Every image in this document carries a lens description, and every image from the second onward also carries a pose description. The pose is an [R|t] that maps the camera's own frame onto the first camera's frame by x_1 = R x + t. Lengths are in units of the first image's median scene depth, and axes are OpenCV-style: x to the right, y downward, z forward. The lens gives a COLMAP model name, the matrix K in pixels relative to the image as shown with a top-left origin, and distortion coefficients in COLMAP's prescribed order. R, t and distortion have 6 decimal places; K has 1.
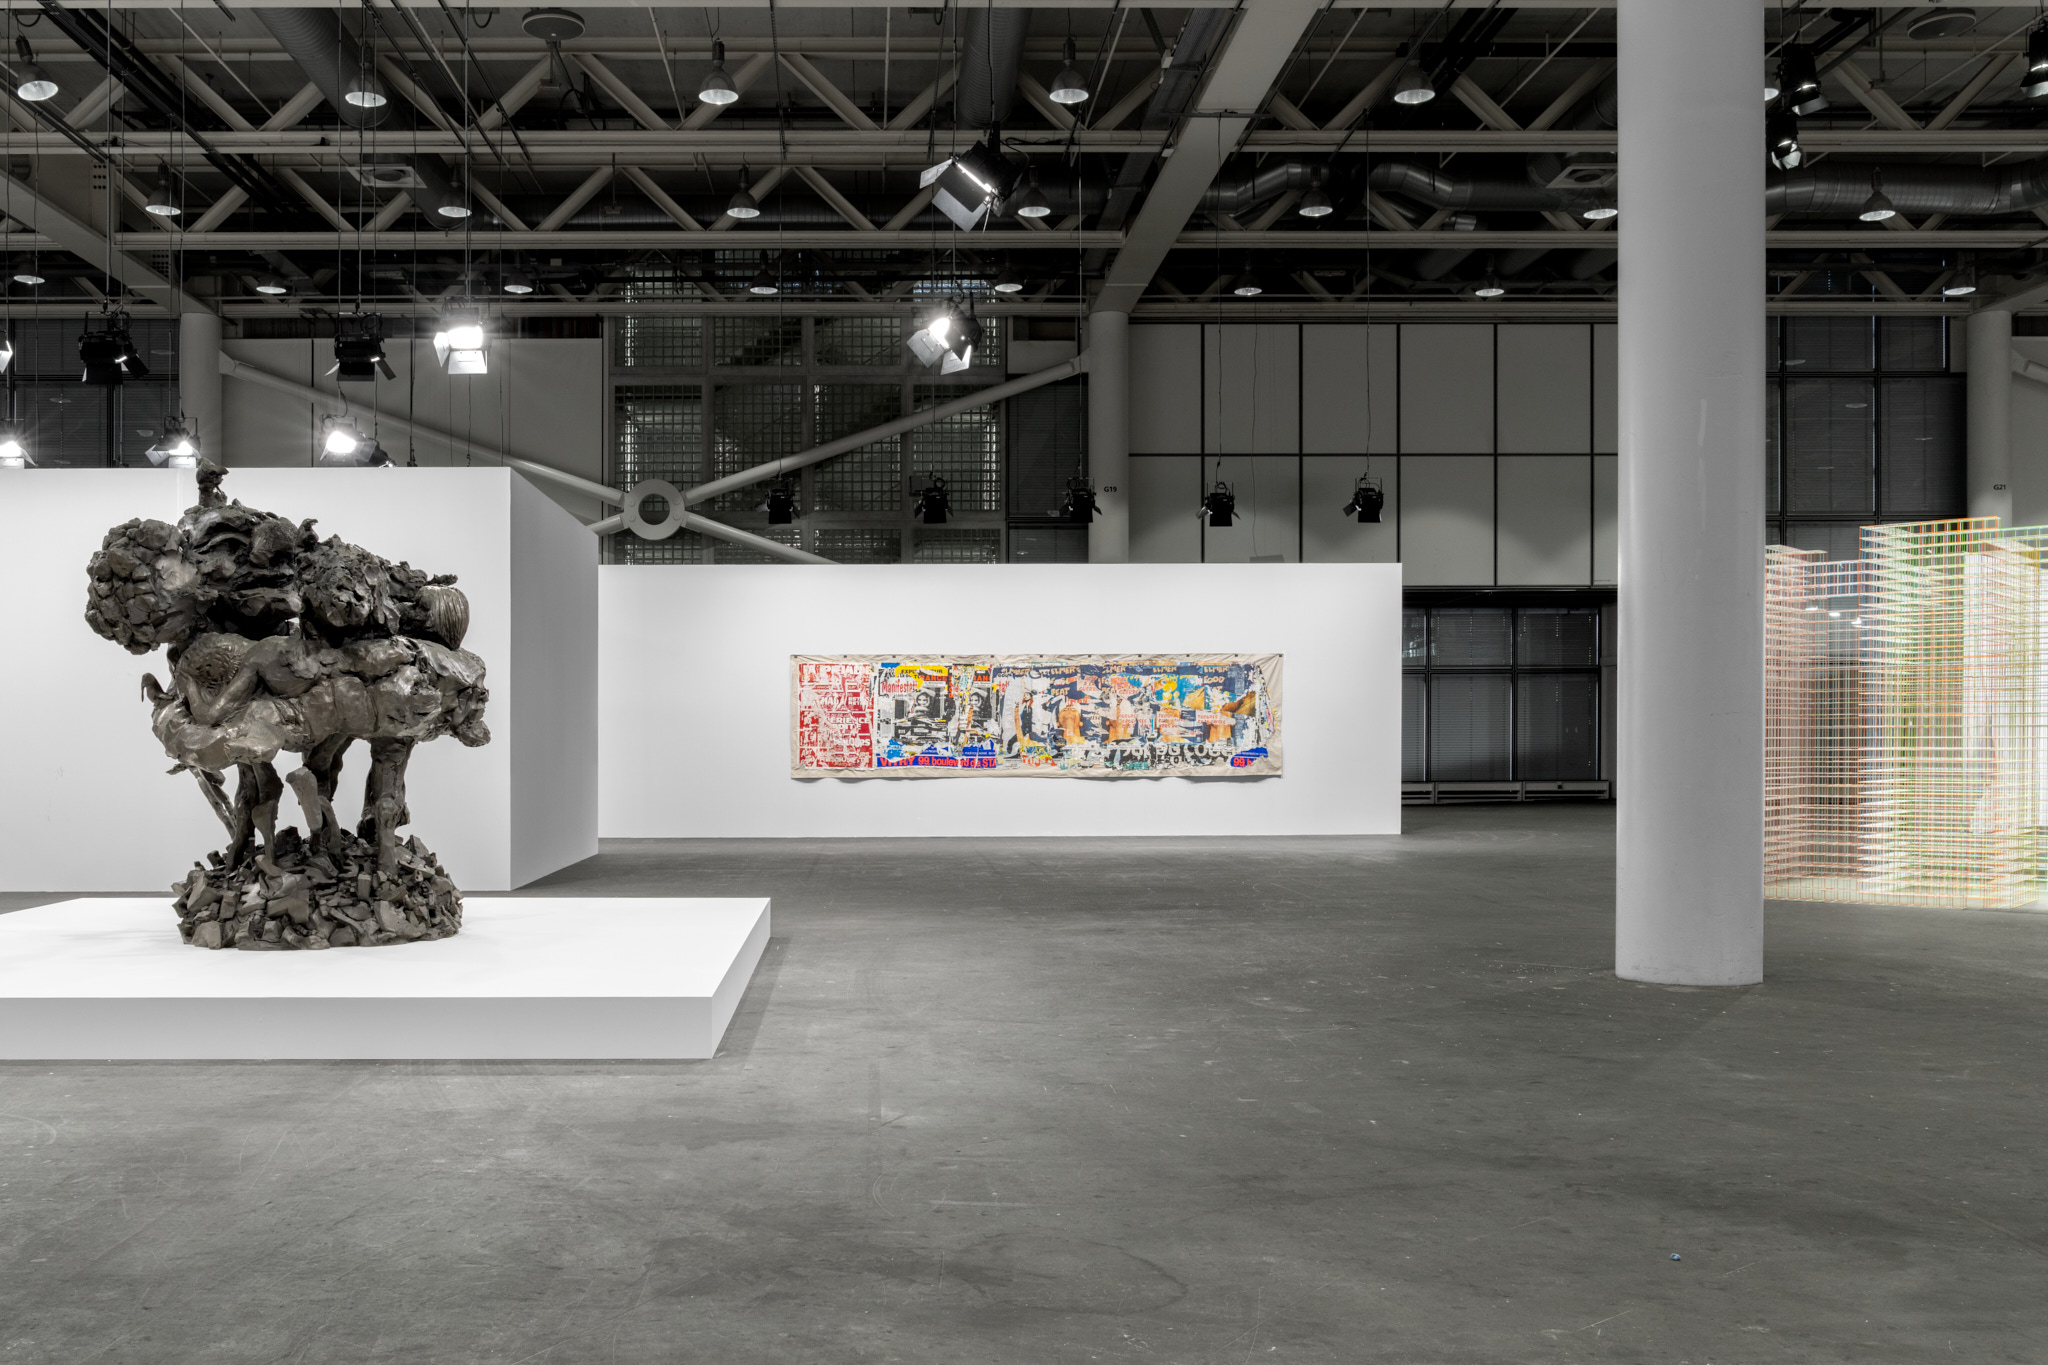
lens RADIAL K [[1844.2, 0, 821.3], [0, 1844.2, 763.4], [0, 0, 1]] dist [-0.055328, 0.092154]
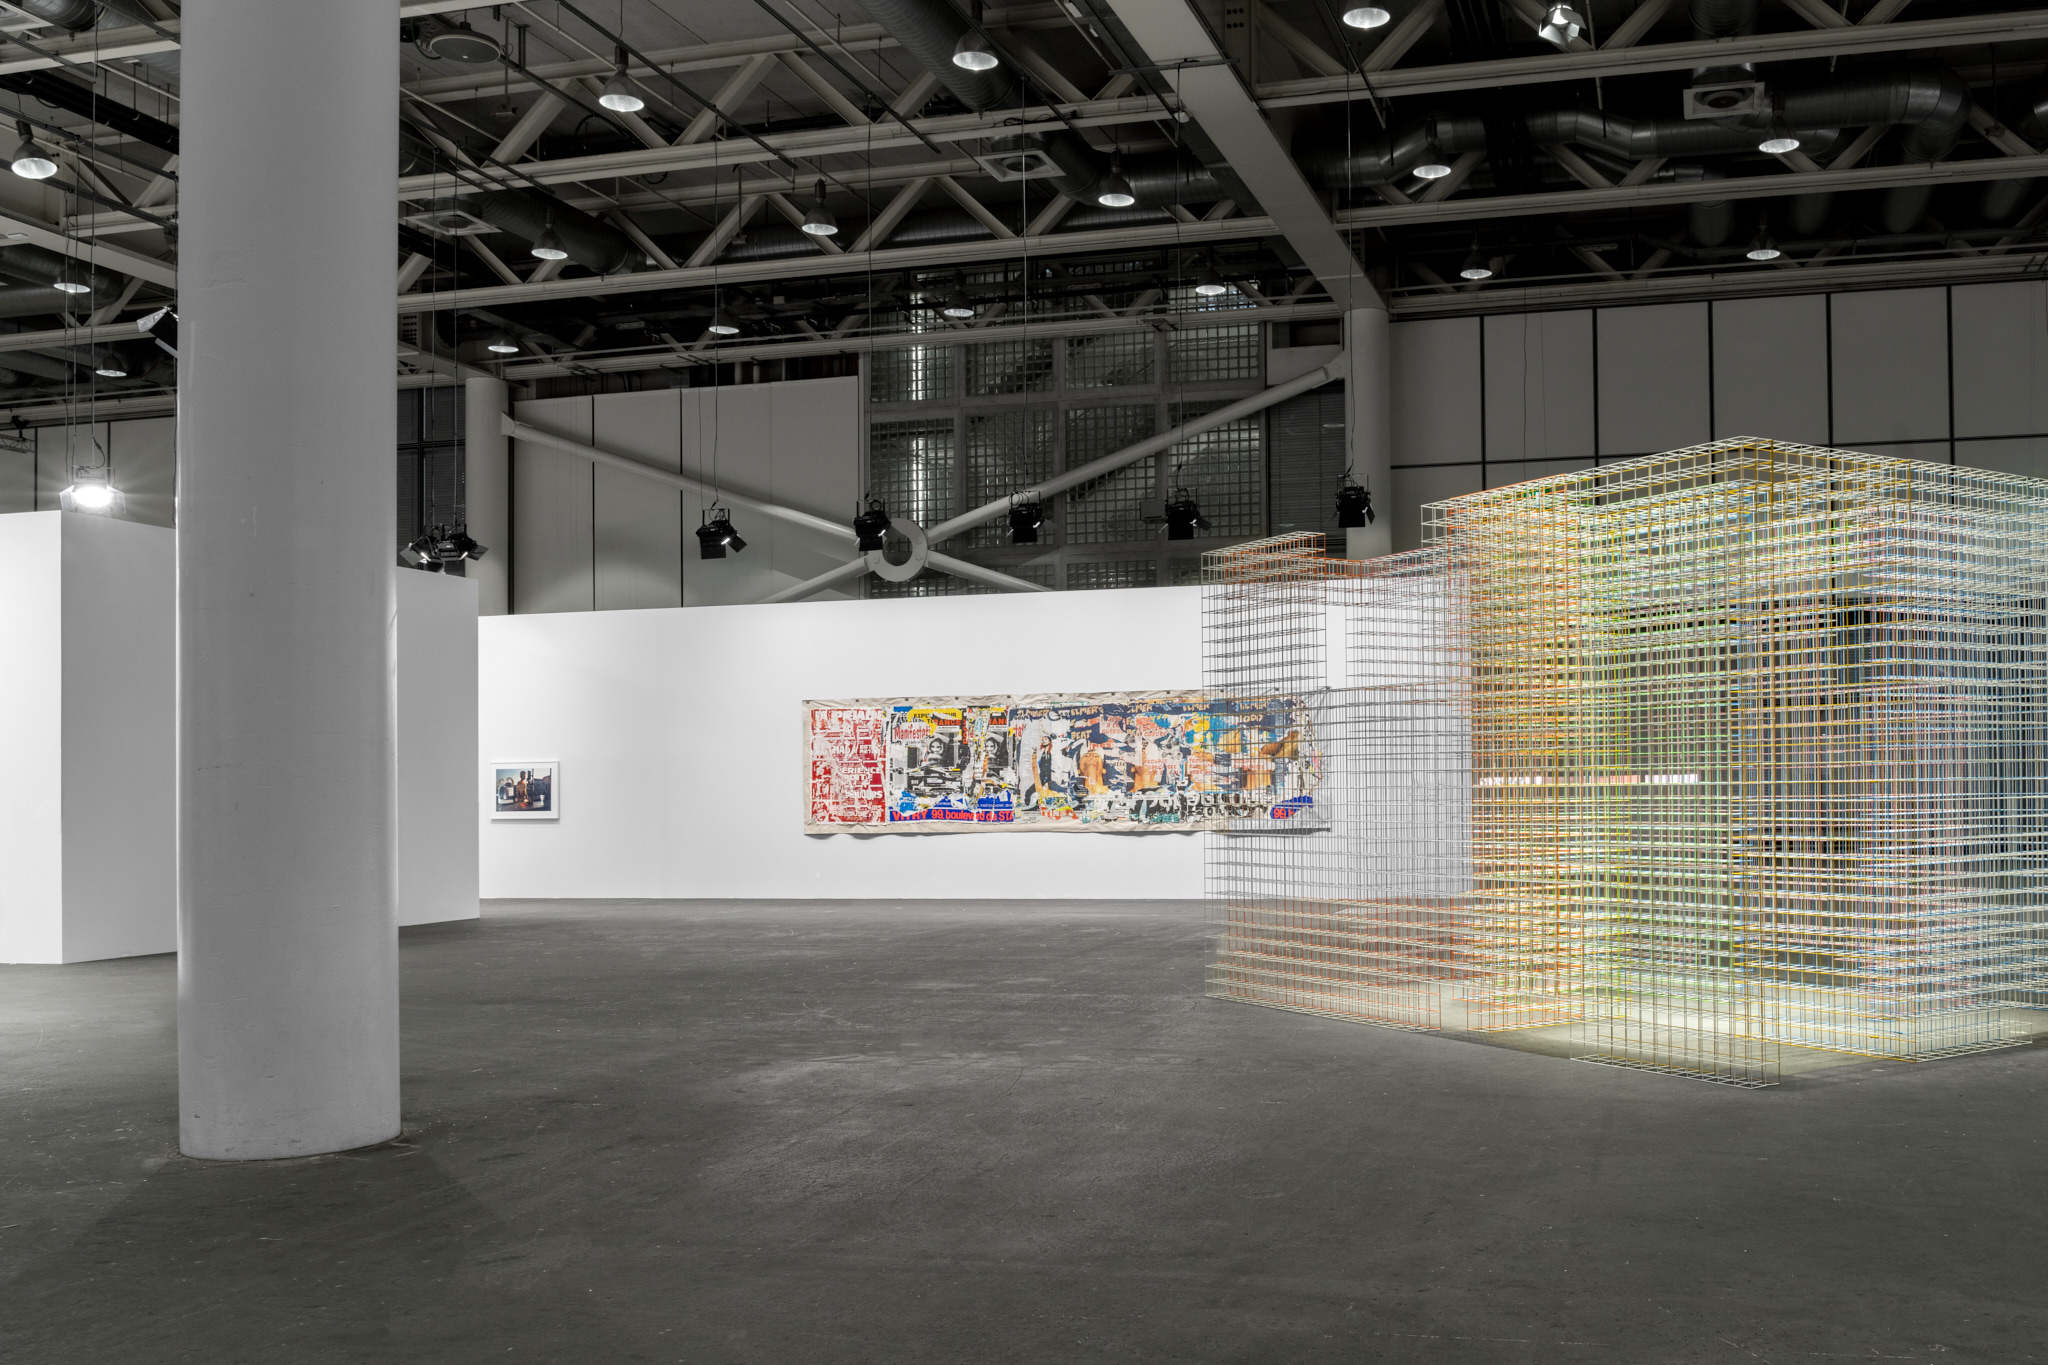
lens RADIAL K [[1804.9, 0, 1277.9], [0, 1804.9, 764.1], [0, 0, 1]] dist [-0.049617, 0.004191]
pose [[0.973238, -0.013250, -0.229417, 0.419374], [0.008274, 0.999710, -0.022637, -0.004688], [0.229650, 0.020133, 0.973065, 0.181276]]
